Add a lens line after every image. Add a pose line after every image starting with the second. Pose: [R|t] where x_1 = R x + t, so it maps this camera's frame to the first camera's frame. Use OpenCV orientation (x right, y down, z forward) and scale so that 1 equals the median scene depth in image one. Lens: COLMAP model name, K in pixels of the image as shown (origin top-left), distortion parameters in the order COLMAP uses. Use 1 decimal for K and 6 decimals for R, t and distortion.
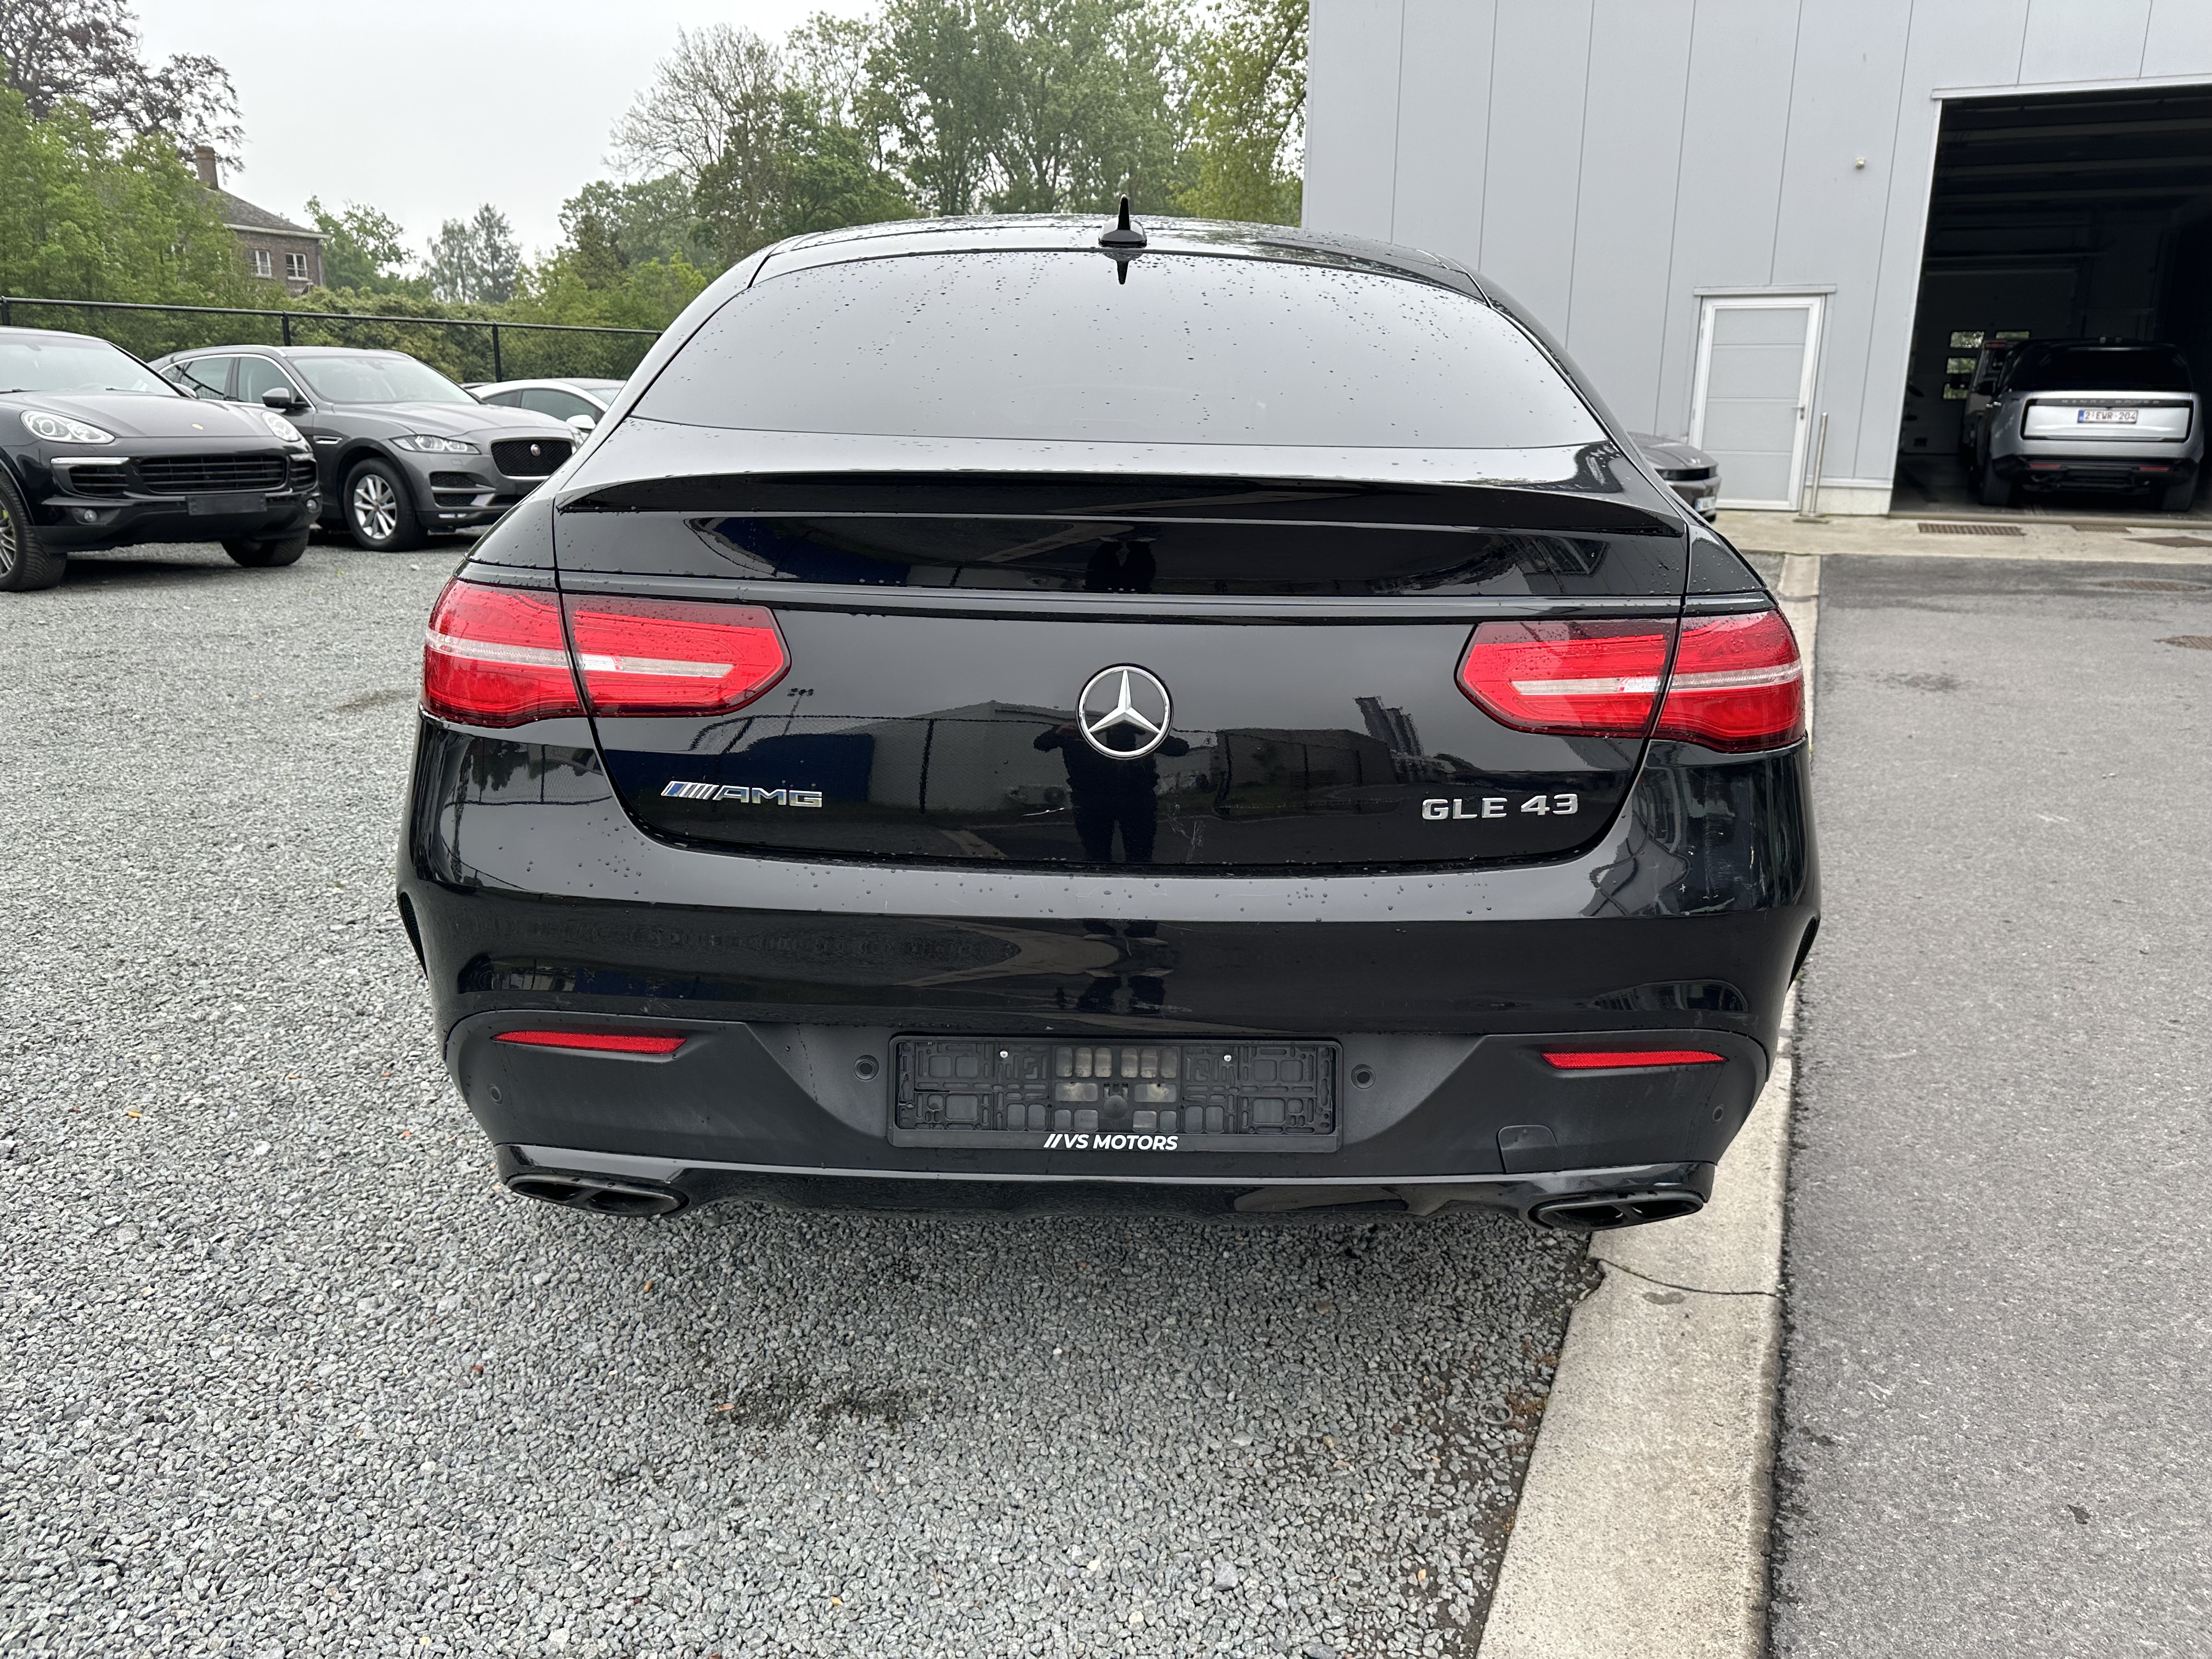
lens RADIAL K [[1510.5, 0, 1145.9], [0, 1510.5, 824.4], [0, 0, 1]] dist [0.000057, -0.001513]
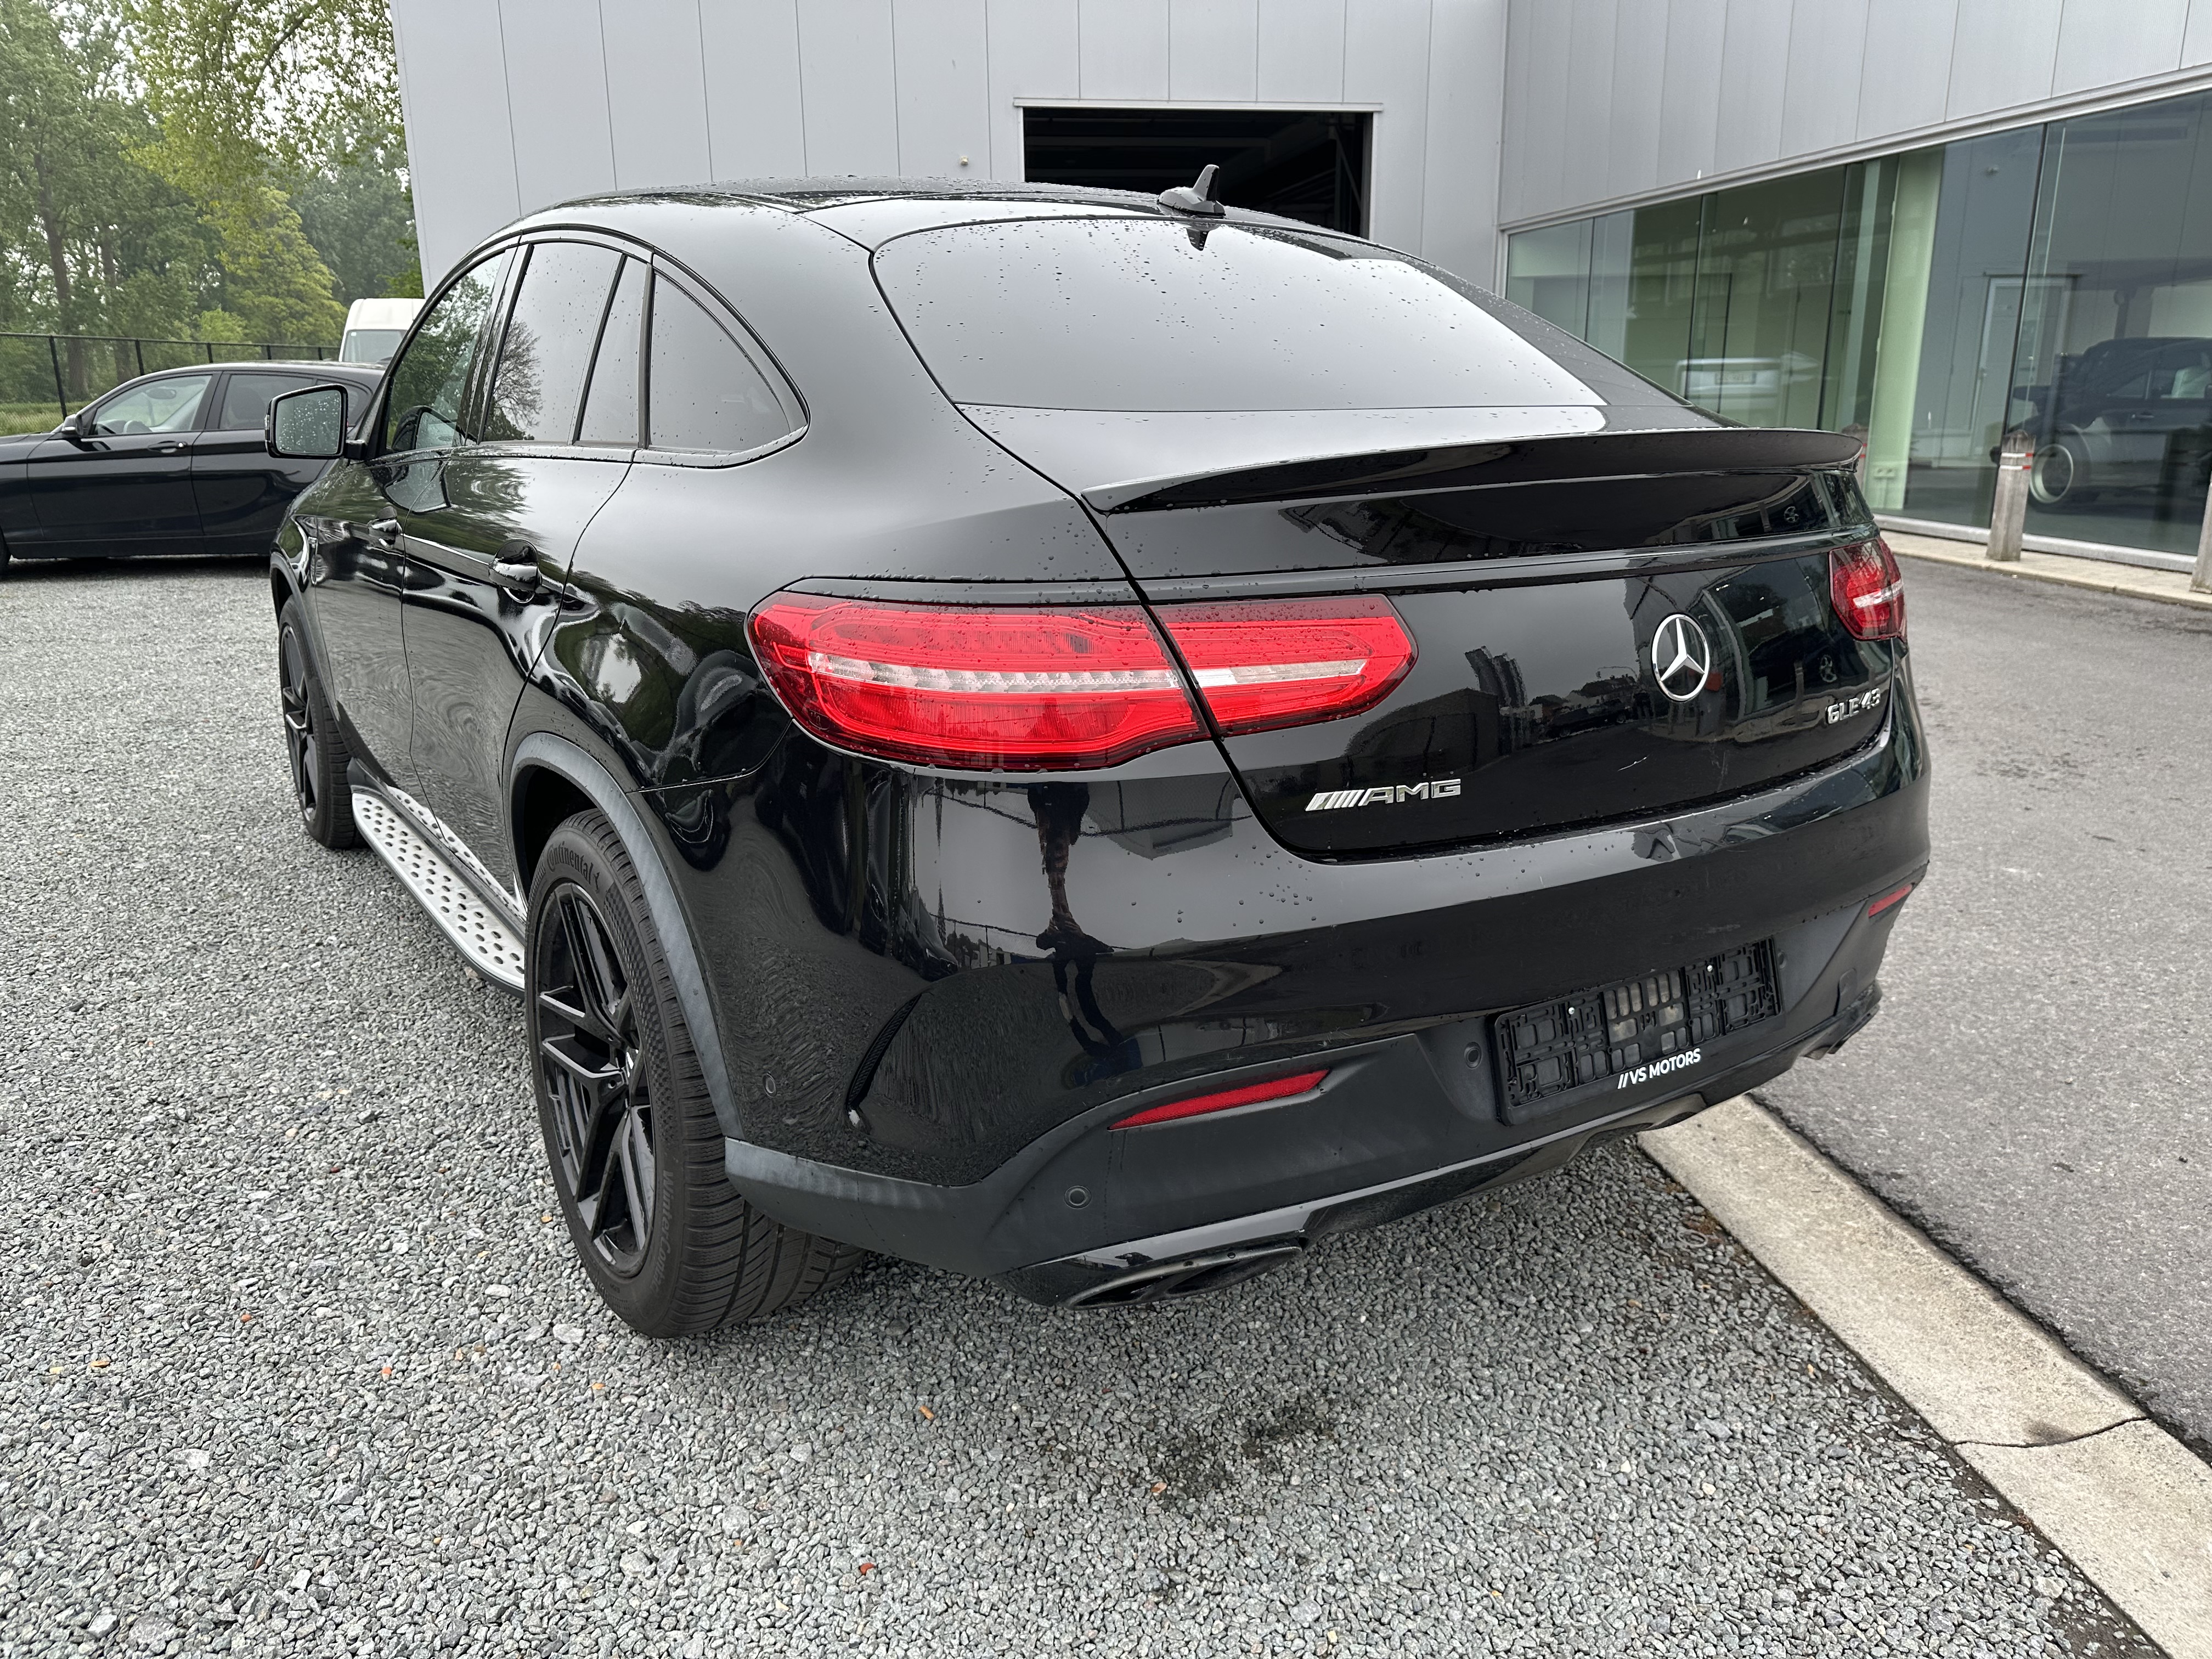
lens RADIAL K [[1473.7, 0, 1155.2], [0, 1473.7, 840.7], [0, 0, 1]] dist [0.001249, 0.001184]
pose [[0.846602, -0.172435, 0.503519, -0.813668], [0.158336, 0.984826, 0.071042, -0.077436], [-0.508129, 0.019581, 0.861058, 0.279605]]
